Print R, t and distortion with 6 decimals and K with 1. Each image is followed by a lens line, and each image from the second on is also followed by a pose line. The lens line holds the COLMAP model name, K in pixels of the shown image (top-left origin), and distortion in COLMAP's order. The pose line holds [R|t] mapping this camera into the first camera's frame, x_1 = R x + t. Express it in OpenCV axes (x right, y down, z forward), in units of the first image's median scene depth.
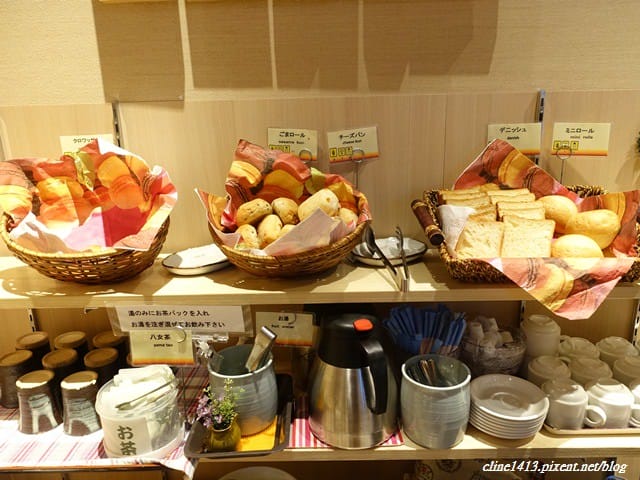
lens RADIAL K [[505.3, 0, 320.0], [0, 505.3, 240.0], [0, 0, 1]] dist [-0.001839, 0.006452]
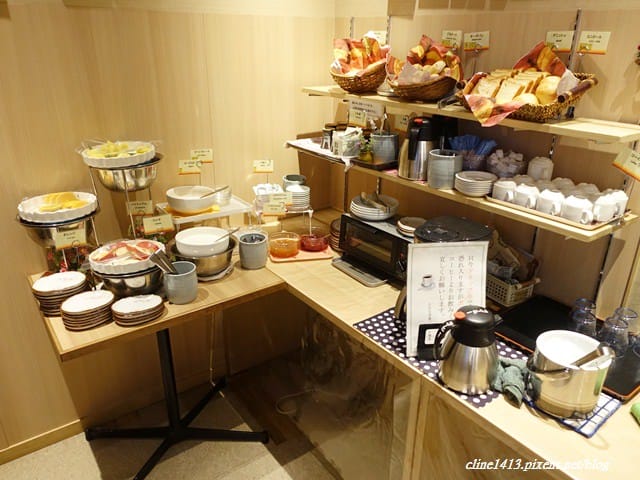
lens RADIAL K [[505.3, 0, 320.0], [0, 505.3, 240.0], [0, 0, 1]] dist [-0.001839, 0.006452]
pose [[0.603462, 0.329063, -0.726327, 1.341244], [-0.239603, 0.943615, 0.228433, 0.217918], [0.760542, 0.036180, 0.648280, -0.617031]]
